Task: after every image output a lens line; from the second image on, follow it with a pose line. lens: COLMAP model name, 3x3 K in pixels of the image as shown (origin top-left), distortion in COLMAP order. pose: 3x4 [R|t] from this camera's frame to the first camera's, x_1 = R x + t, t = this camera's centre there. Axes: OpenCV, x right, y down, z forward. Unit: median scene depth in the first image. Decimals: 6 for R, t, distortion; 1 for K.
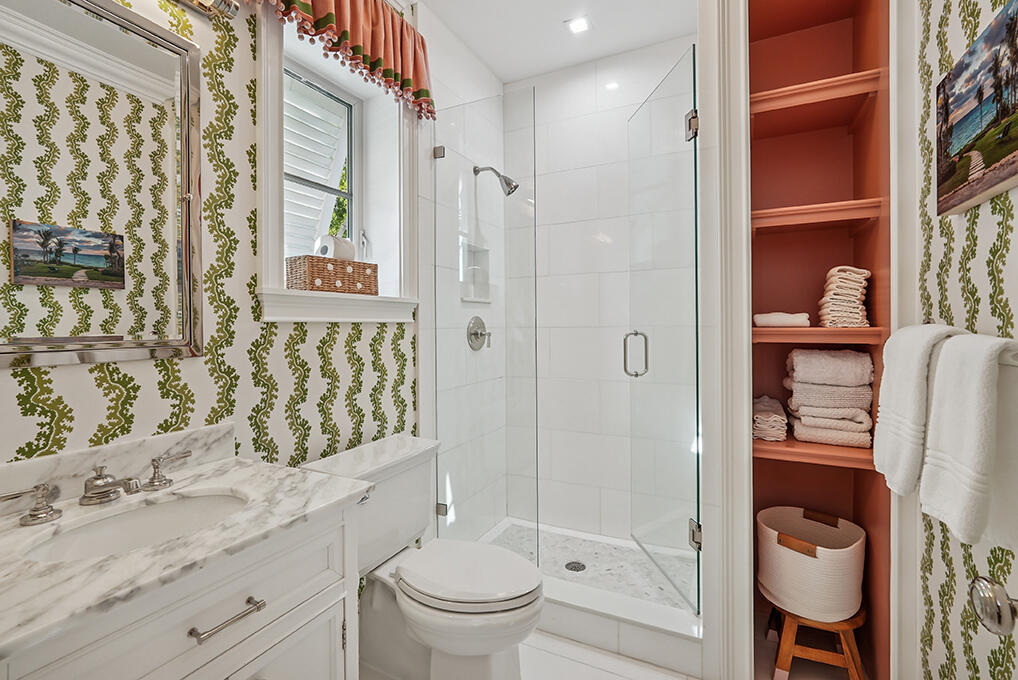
lens RADIAL K [[458.5, 0, 508.9], [0, 458.5, 331.5], [0, 0, 1]] dist [-0.003713, 0.001502]
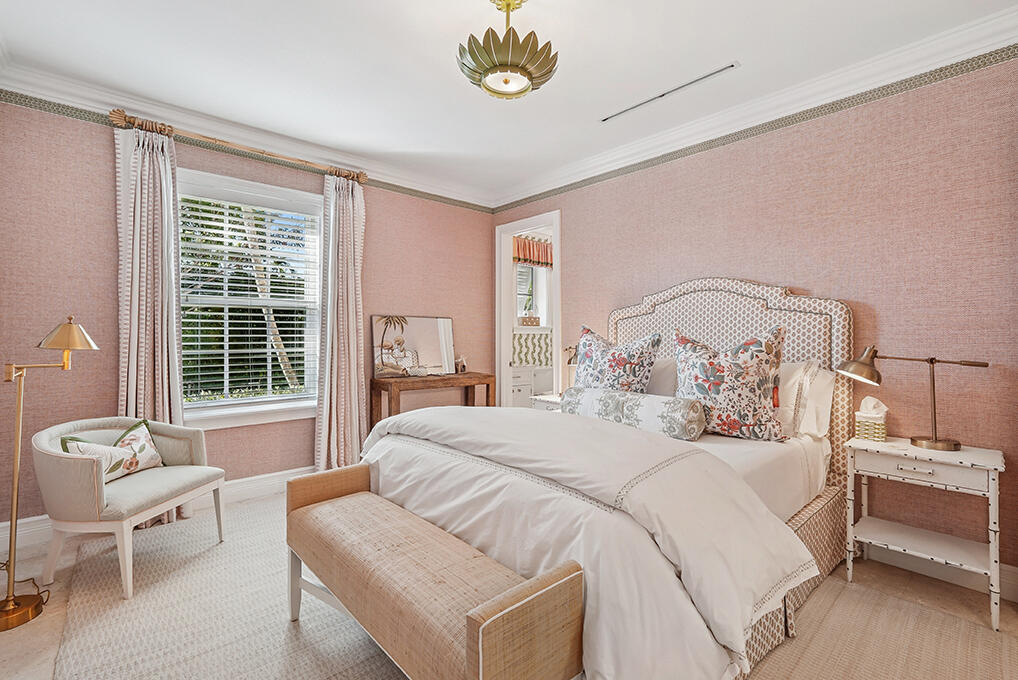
lens RADIAL K [[458.5, 0, 503.3], [0, 458.5, 335.1], [0, 0, 1]] dist [-0.003713, 0.001502]
pose [[0.922385, -0.003017, -0.386261, 0.823358], [-0.002723, 0.999894, -0.014312, 0.042289], [0.386263, 0.014253, 0.922279, -2.379076]]
